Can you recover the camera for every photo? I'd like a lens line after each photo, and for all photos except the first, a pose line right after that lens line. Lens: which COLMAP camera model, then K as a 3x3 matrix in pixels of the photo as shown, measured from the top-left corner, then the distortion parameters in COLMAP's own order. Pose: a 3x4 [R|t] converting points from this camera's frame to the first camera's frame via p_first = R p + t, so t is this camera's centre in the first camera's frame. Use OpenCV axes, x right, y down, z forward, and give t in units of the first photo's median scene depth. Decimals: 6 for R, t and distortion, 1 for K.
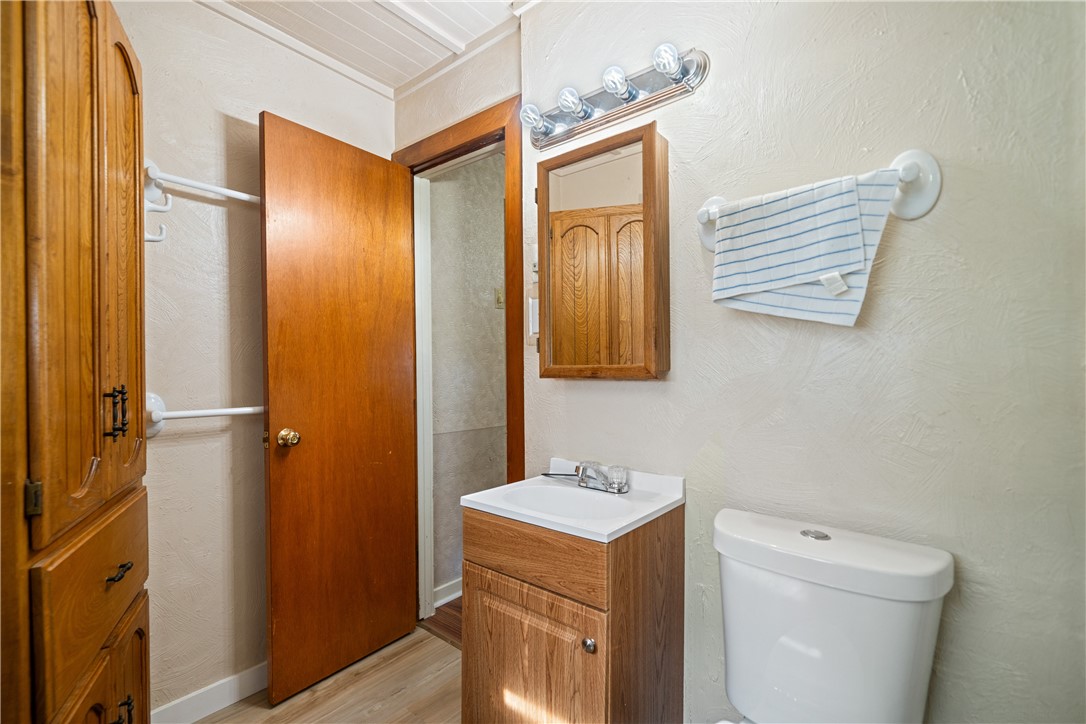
lens RADIAL K [[472.0, 0, 541.8], [0, 472.0, 370.3], [0, 0, 1]] dist [0.011320, -0.000556]
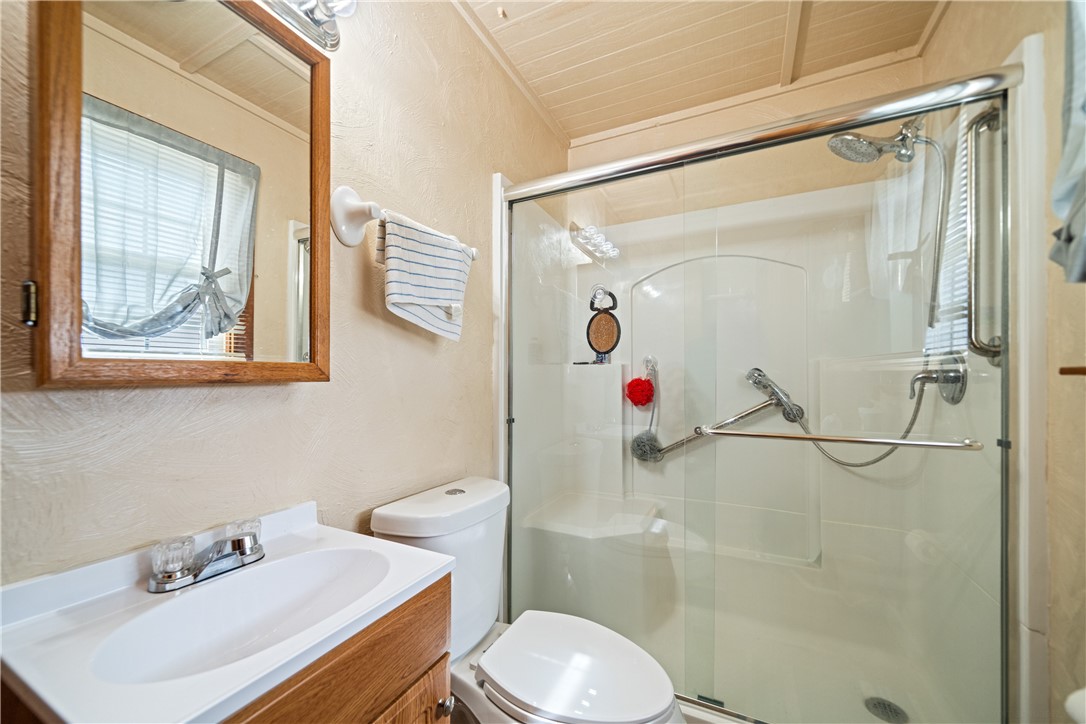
lens RADIAL K [[413.4, 0, 542.6], [0, 413.4, 368.4], [0, 0, 1]] dist [-0.000389, -0.000023]
pose [[-0.209952, 0.016762, 0.977568, -0.616439], [-0.001078, 0.999848, -0.017375, 0.009416], [-0.977711, -0.004701, -0.209902, 0.949757]]
